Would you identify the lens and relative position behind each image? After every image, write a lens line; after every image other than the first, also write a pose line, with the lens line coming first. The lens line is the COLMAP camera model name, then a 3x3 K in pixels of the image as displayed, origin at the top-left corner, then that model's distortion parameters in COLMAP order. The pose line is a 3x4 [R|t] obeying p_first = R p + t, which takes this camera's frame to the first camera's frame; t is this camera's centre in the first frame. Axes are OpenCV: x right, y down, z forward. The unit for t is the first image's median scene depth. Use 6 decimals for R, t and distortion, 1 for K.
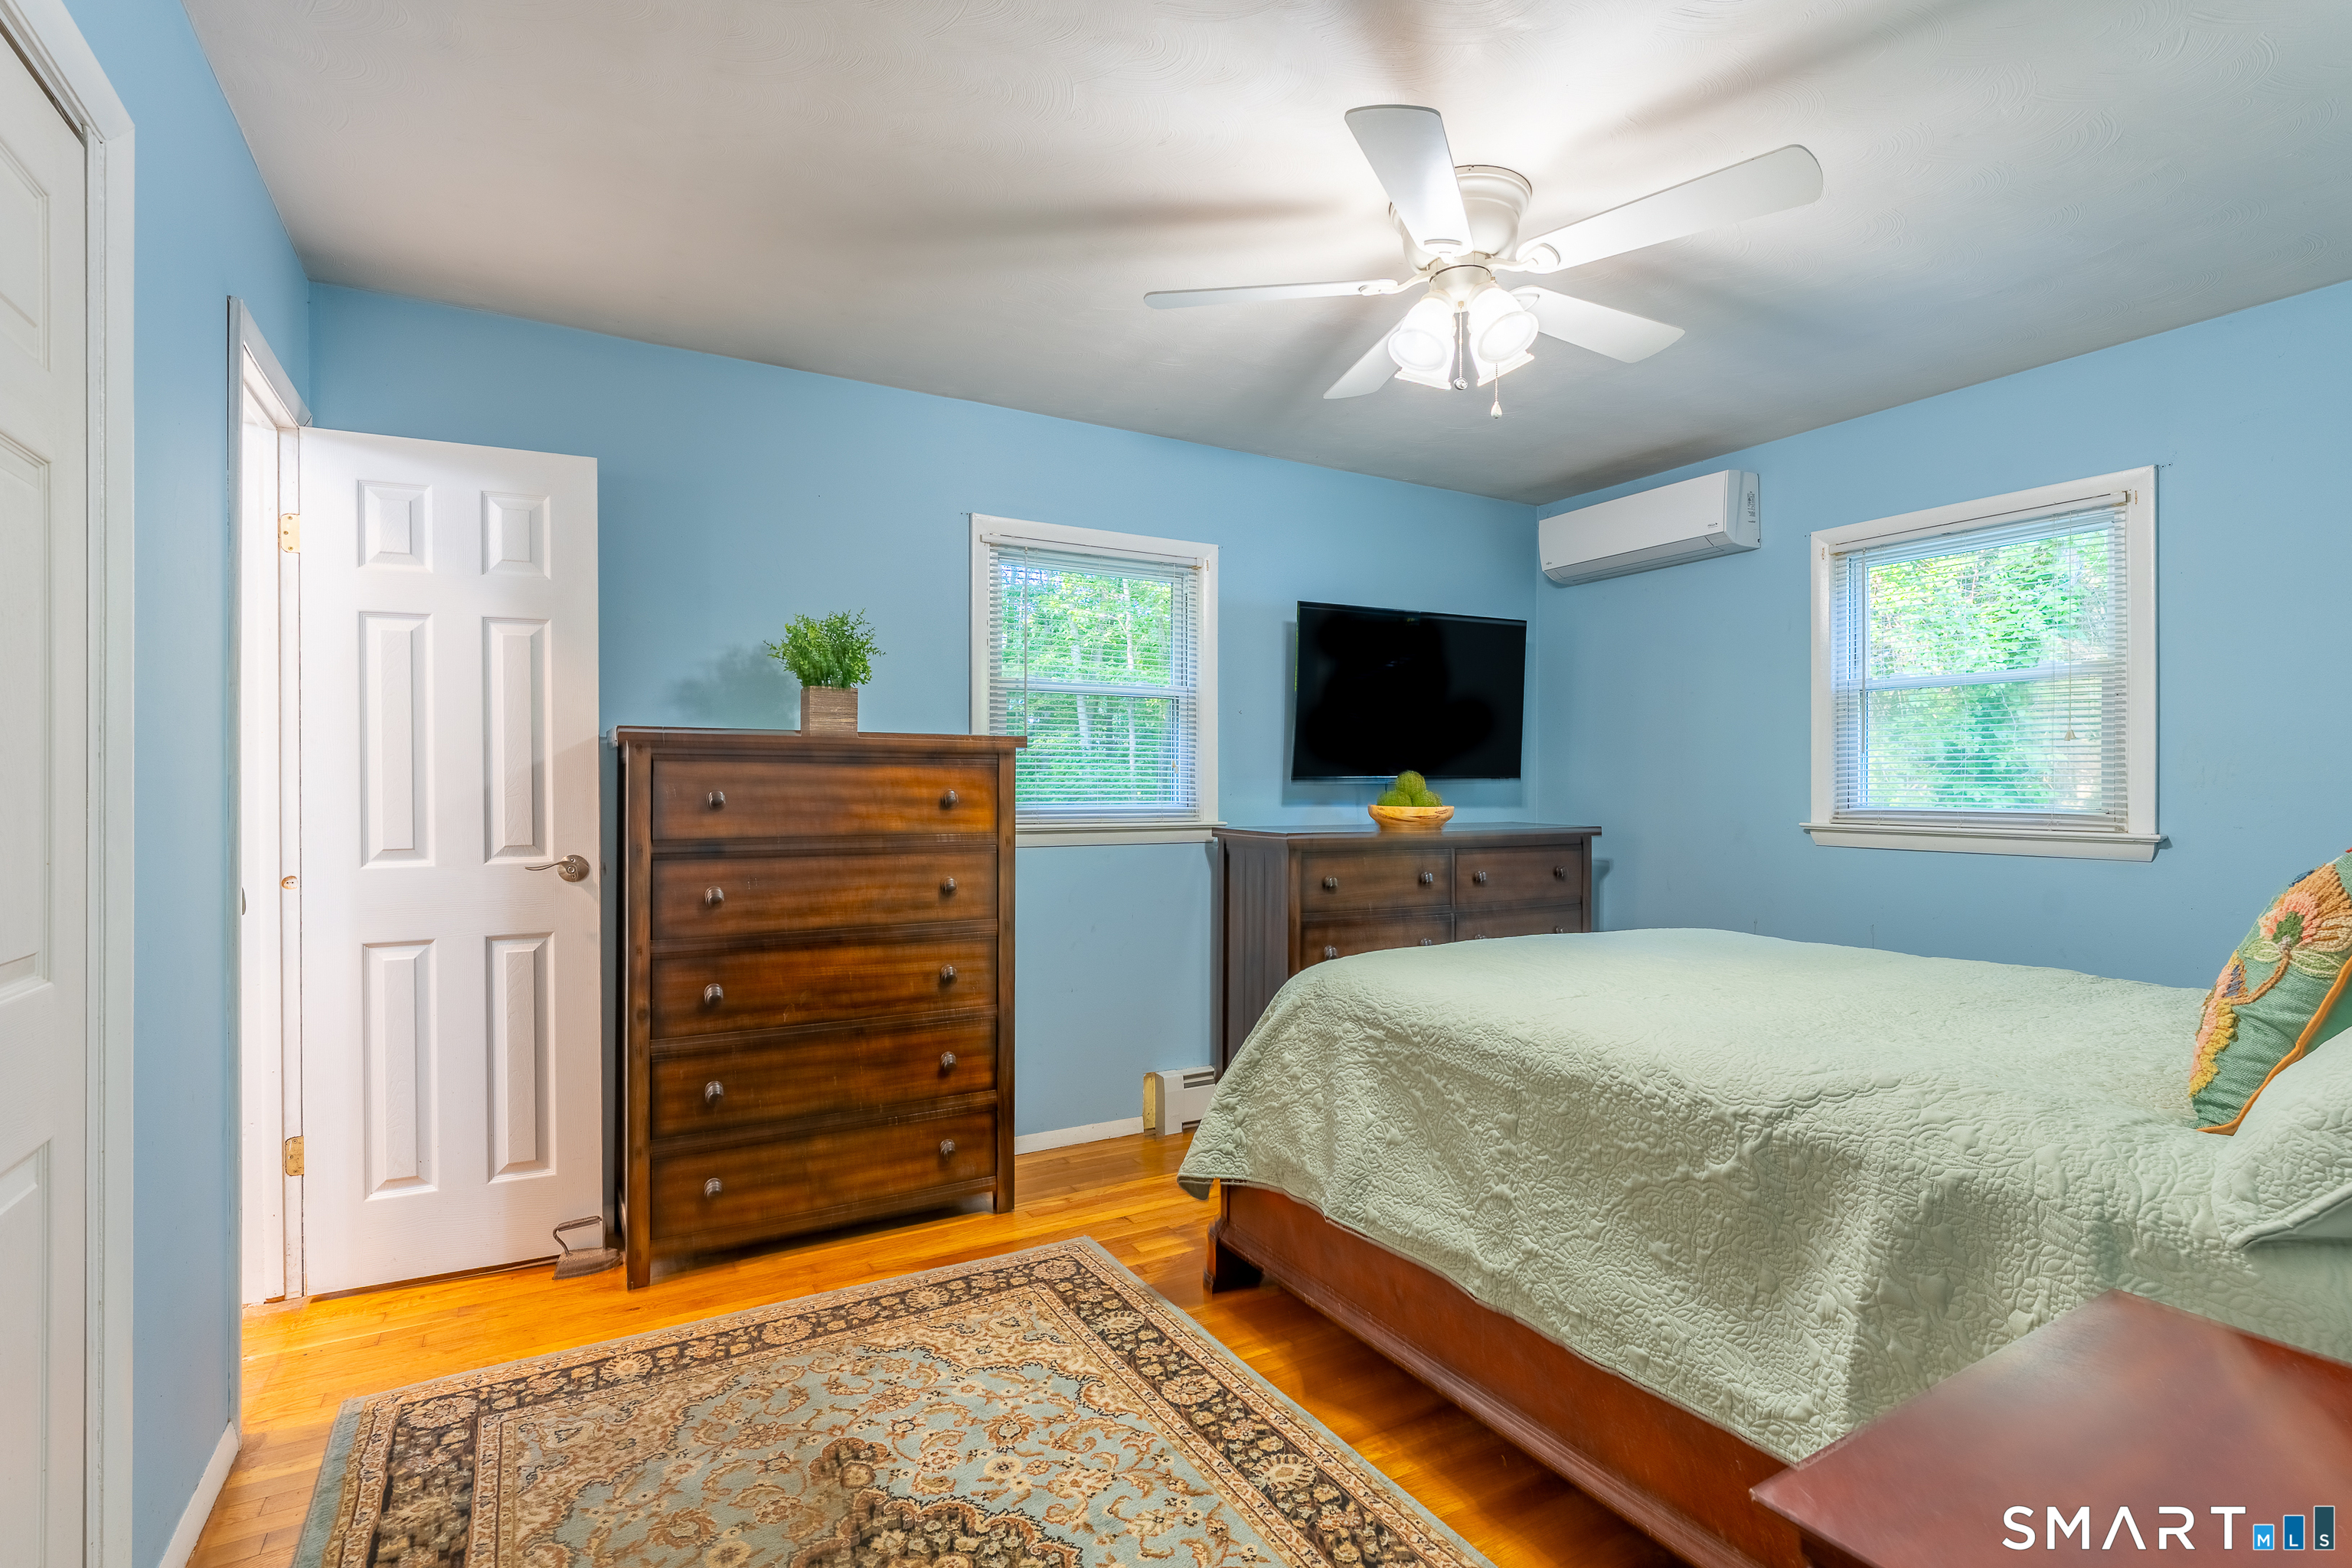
lens RADIAL K [[1103.1, 0, 1175.9], [0, 1103.1, 784.7], [0, 0, 1]] dist [-0.005068, -0.000681]
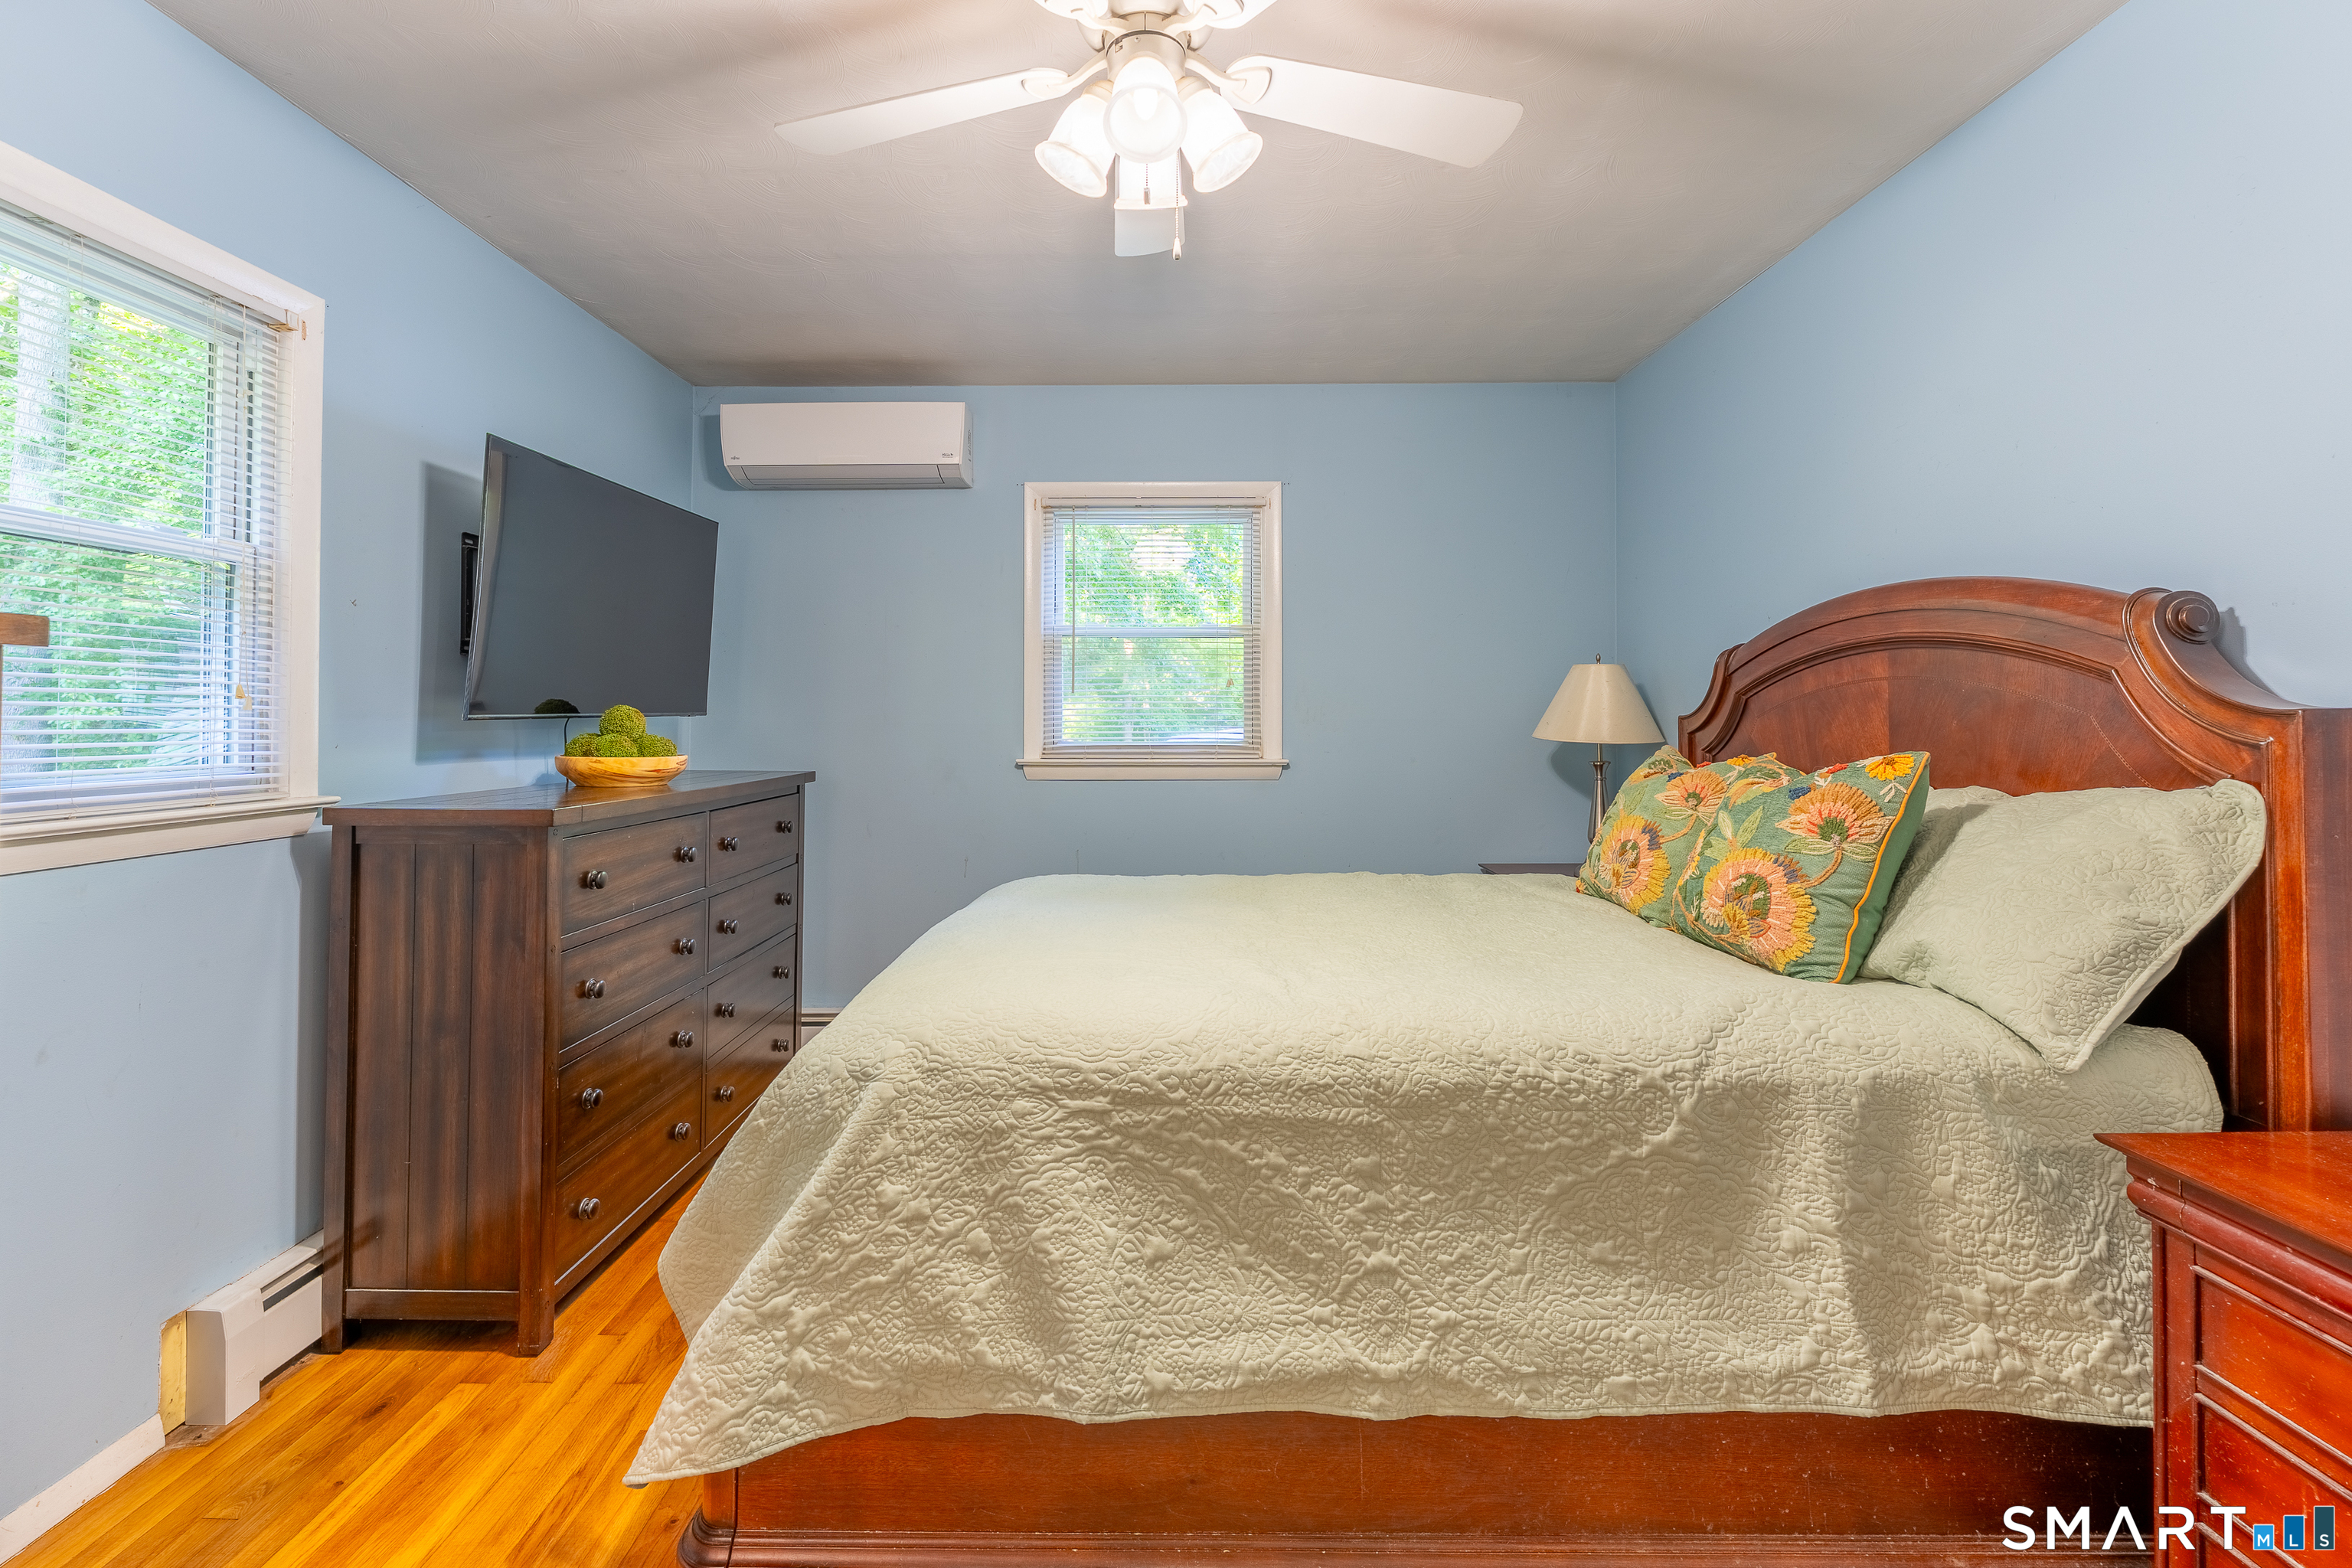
lens RADIAL K [[1032.1, 0, 1174.2], [0, 1032.1, 704.9], [0, 0, 1]] dist [-0.001147, 0.000542]
pose [[0.501032, 0.006537, 0.865404, -0.367099], [0.002658, 0.999955, -0.009093, -0.012615], [-0.865425, 0.006856, 0.500992, 0.693489]]
